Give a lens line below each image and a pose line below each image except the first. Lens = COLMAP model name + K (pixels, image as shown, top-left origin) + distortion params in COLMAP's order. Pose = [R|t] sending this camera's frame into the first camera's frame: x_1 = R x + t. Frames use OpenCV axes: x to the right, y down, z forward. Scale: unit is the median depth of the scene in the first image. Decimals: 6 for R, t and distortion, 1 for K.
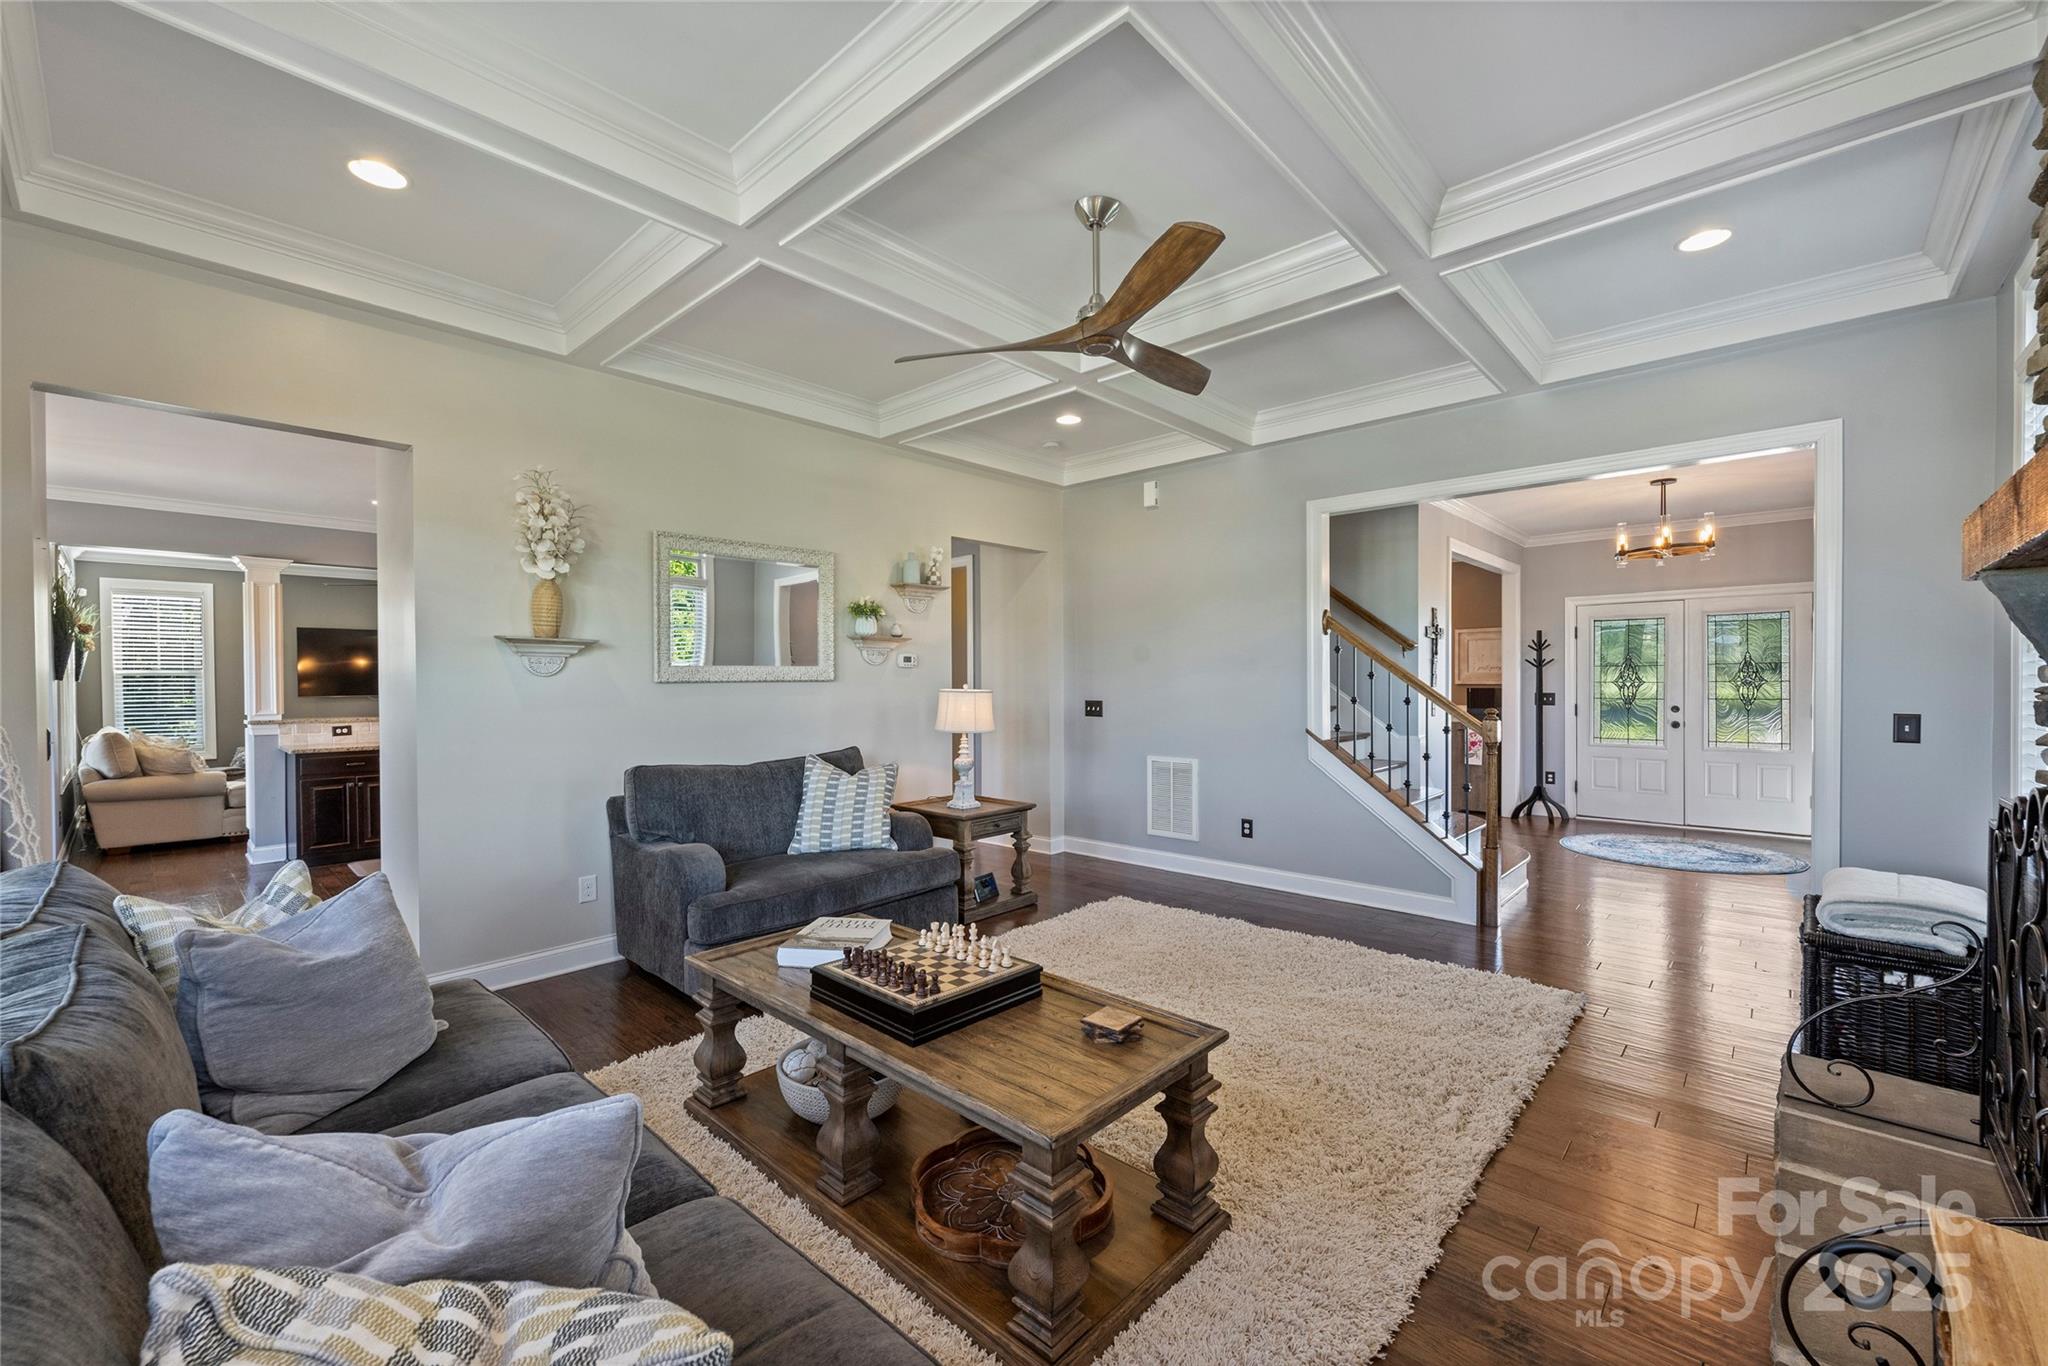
lens RADIAL K [[826.9, 0, 1010.3], [0, 826.9, 685.5], [0, 0, 1]] dist [0.001711, -0.000119]
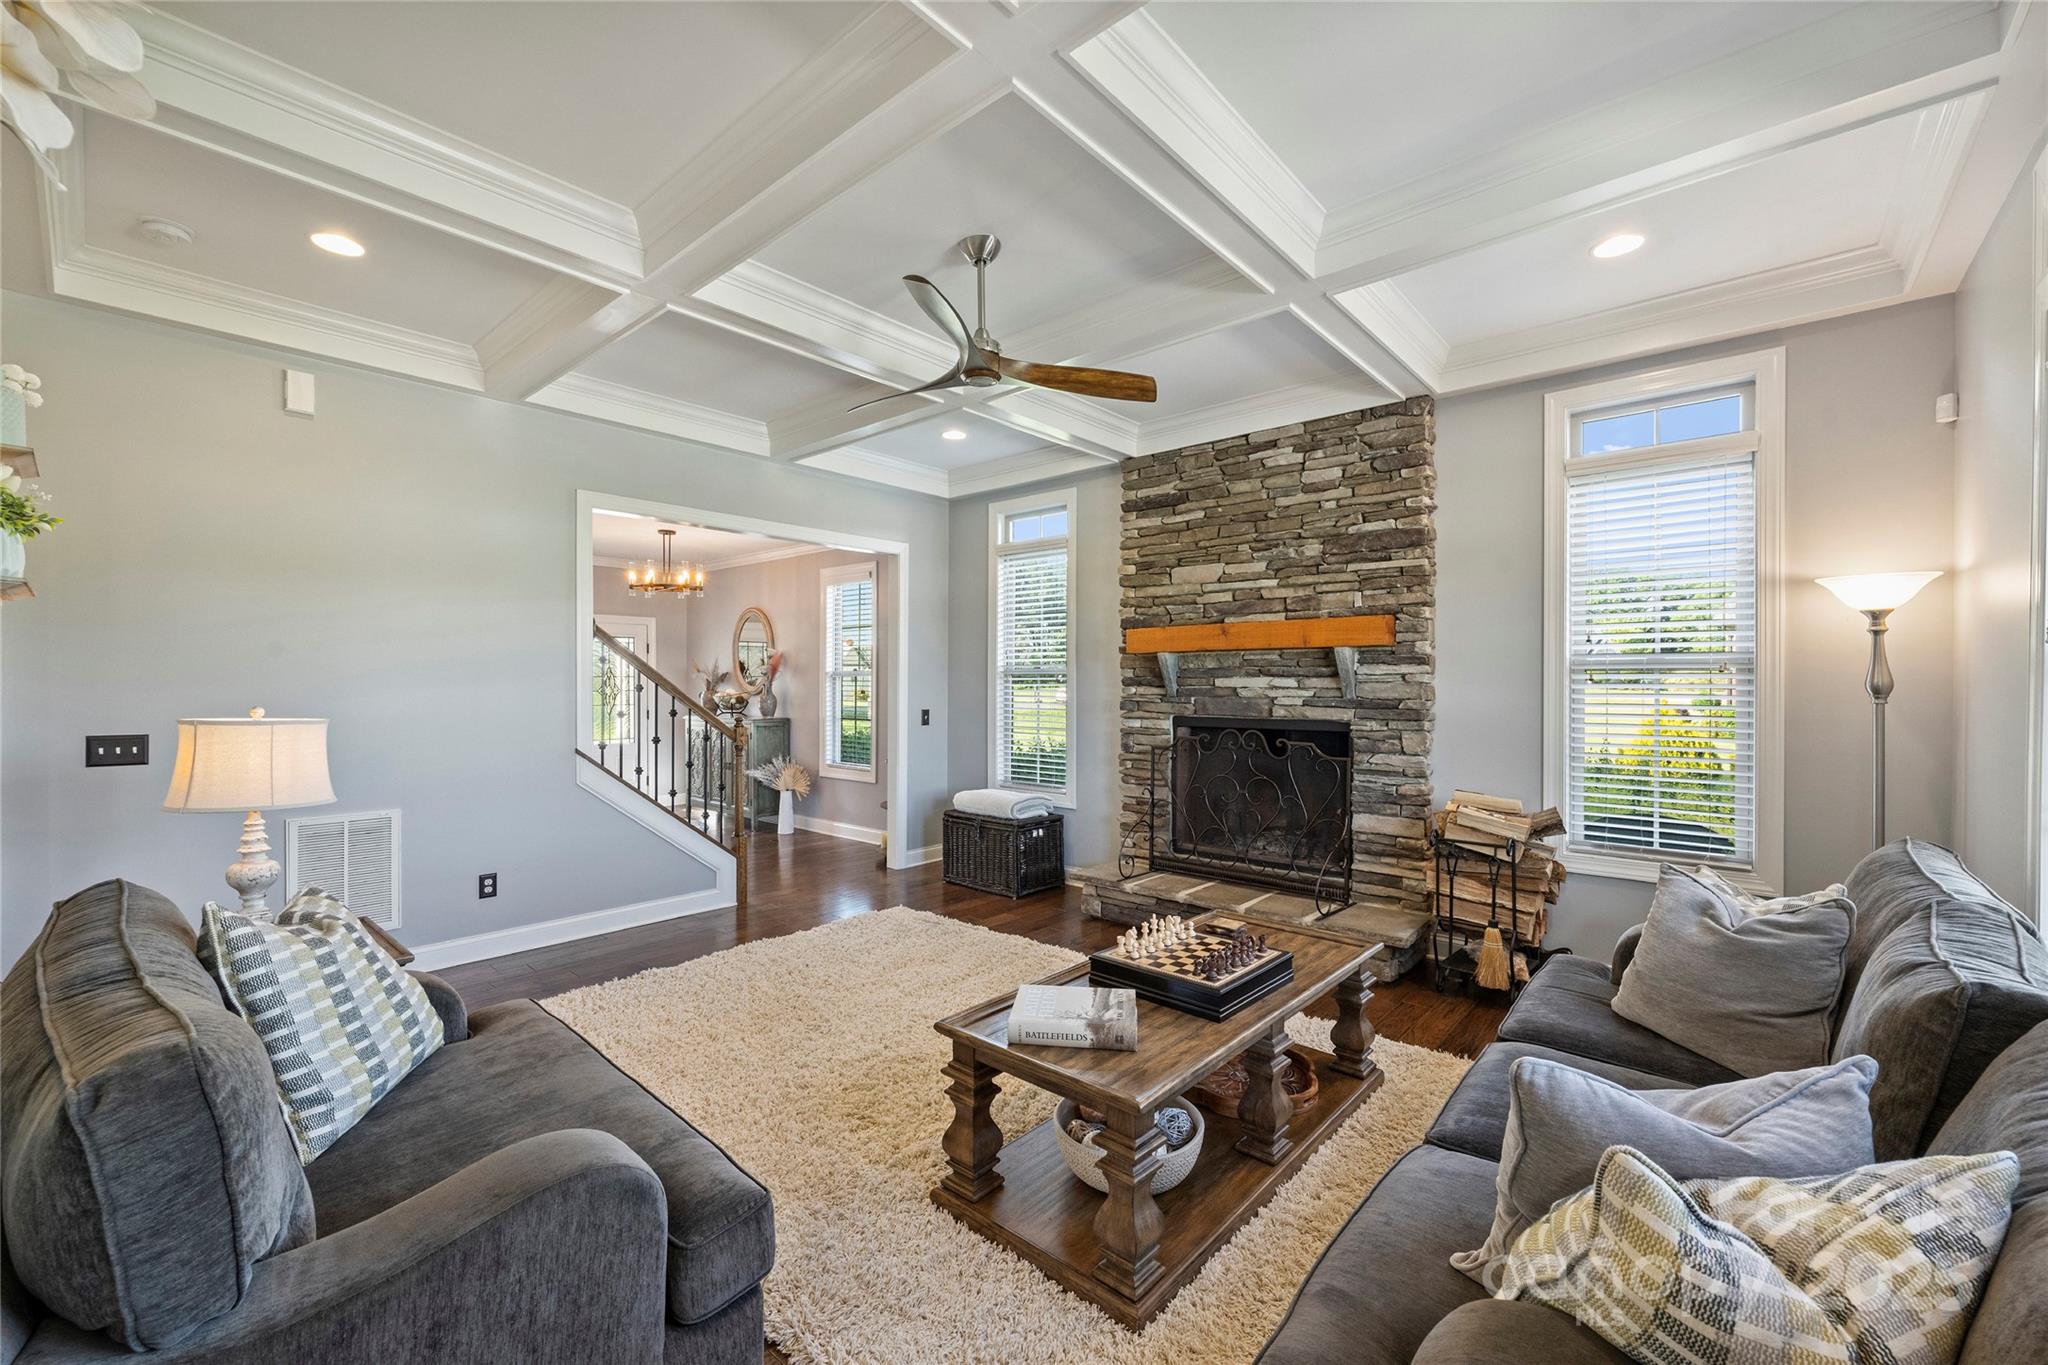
lens RADIAL K [[826.9, 0, 1031.7], [0, 826.9, 685.8], [0, 0, 1]] dist [0.001711, -0.000119]
pose [[-0.033814, 0.001712, 0.999427, -0.548285], [0.005201, 0.999985, -0.001537, -0.010653], [-0.999415, 0.005146, -0.033823, 0.566319]]
